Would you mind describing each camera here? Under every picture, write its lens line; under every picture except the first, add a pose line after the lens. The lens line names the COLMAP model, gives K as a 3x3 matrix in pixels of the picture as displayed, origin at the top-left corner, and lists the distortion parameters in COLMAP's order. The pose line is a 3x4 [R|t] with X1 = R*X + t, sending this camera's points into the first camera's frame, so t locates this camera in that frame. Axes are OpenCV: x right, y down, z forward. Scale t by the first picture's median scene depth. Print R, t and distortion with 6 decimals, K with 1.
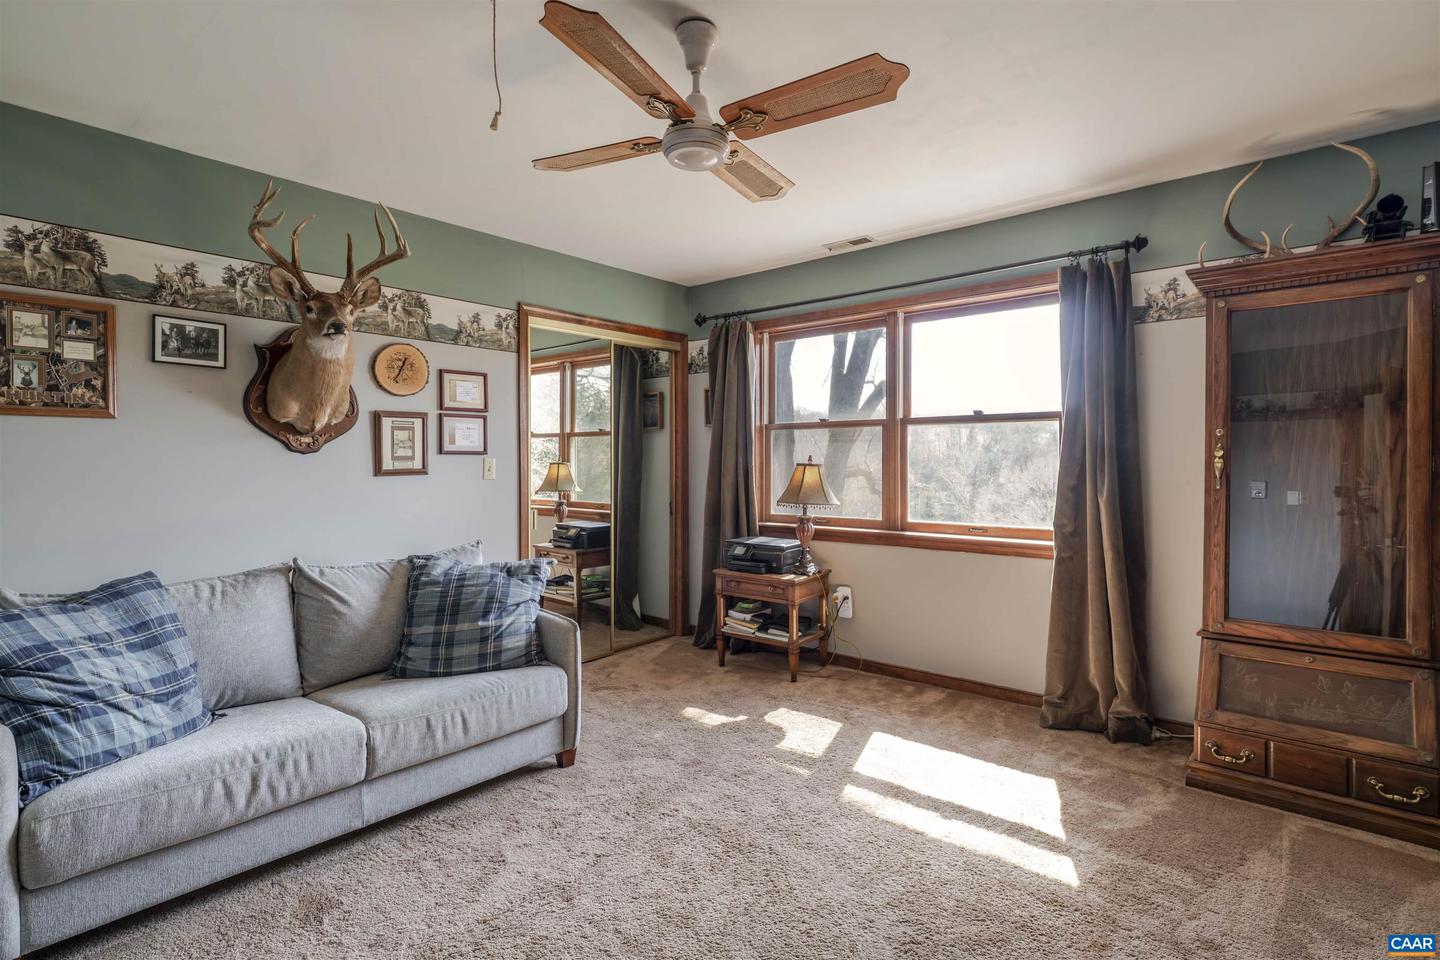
lens RADIAL K [[708.6, 0, 720.8], [0, 708.6, 463.5], [0, 0, 1]] dist [-0.001619, -0.000297]
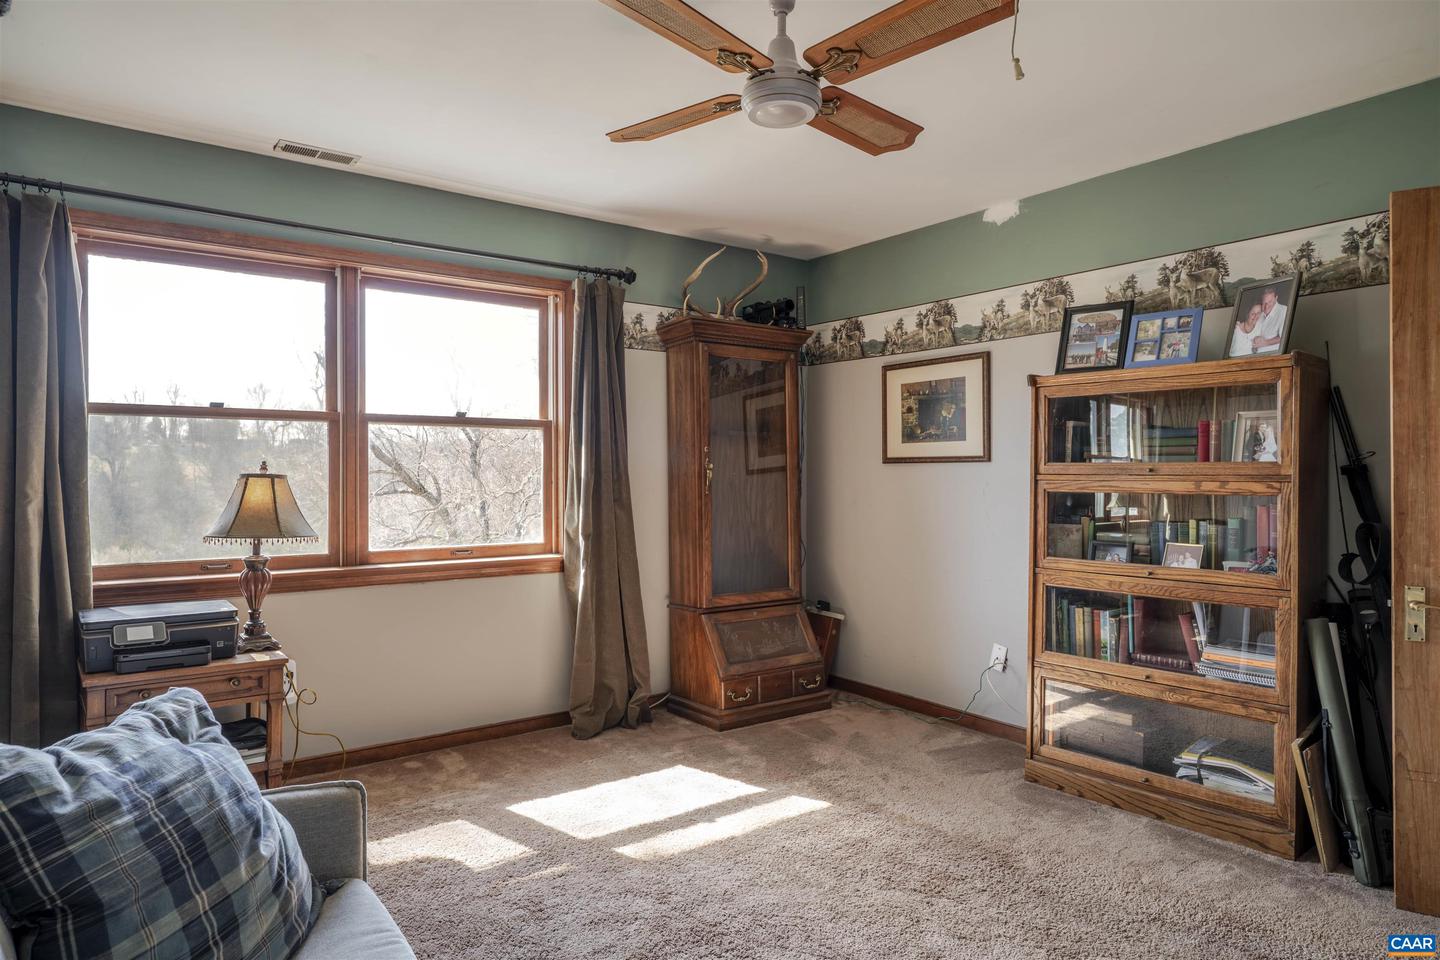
lens RADIAL K [[862.1, 0, 716.4], [0, 862.1, 472.8], [0, 0, 1]] dist [-0.006524, 0.001001]
pose [[0.223262, 0.003967, 0.974750, -0.807971], [0.001536, 0.999989, -0.004422, 0.004952], [-0.974757, 0.002484, 0.223253, 0.651412]]
